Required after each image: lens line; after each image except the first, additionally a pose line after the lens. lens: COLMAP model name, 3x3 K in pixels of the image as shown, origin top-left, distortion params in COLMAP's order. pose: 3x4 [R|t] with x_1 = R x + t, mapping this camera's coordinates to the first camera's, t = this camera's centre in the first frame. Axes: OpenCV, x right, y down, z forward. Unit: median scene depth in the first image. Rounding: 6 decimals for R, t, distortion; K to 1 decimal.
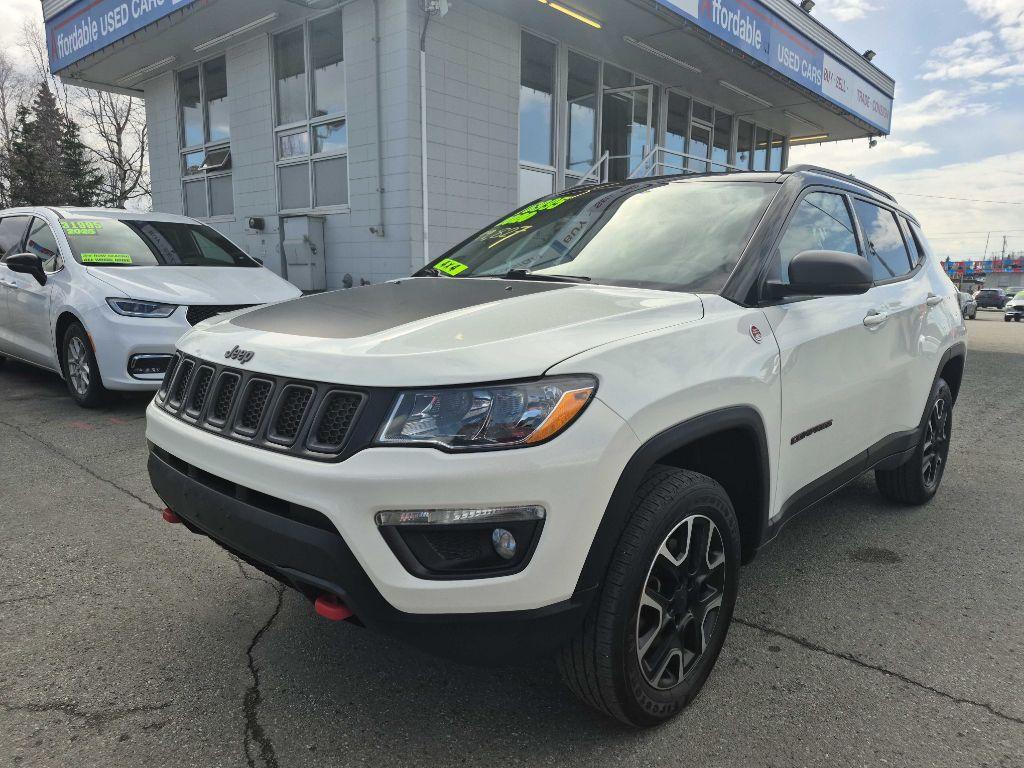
lens RADIAL K [[691.4, 0, 513.7], [0, 691.4, 389.3], [0, 0, 1]] dist [0.014147, -0.003754]
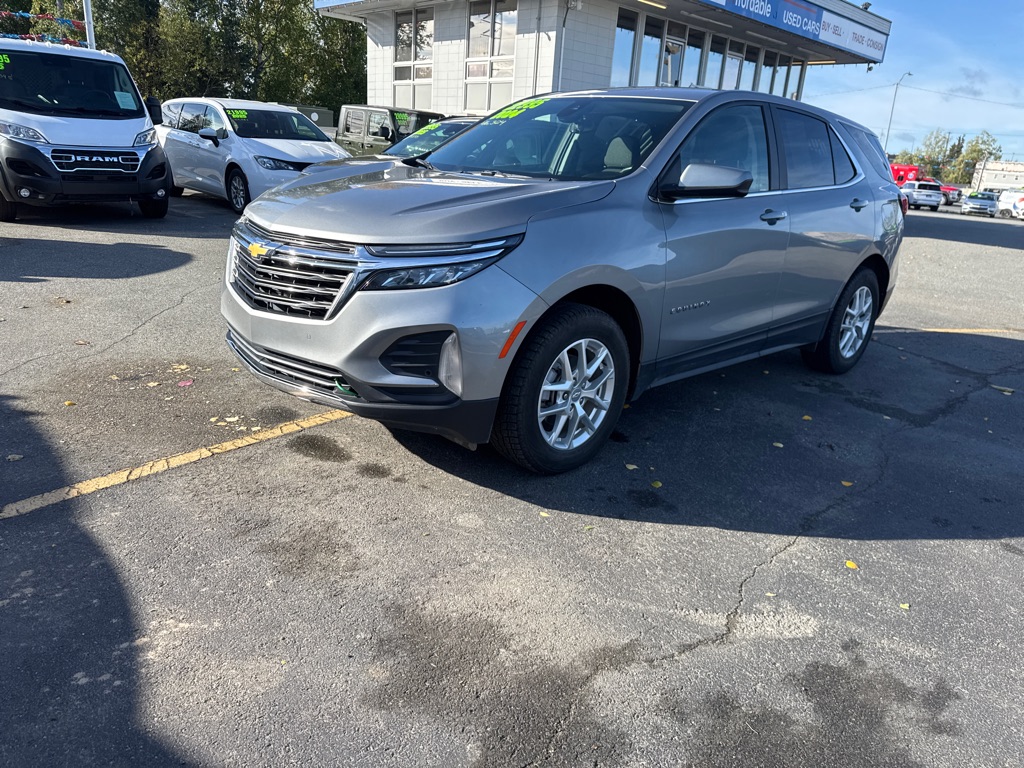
lens RADIAL K [[701.6, 0, 512.0], [0, 701.6, 384.0], [0, 0, 1]] dist [0.020699, -0.035990]
pose [[0.995241, 0.075018, -0.062196, -0.067434], [-0.064063, 0.984628, 0.162490, 0.113204], [0.073430, -0.157733, 0.984748, -0.785111]]
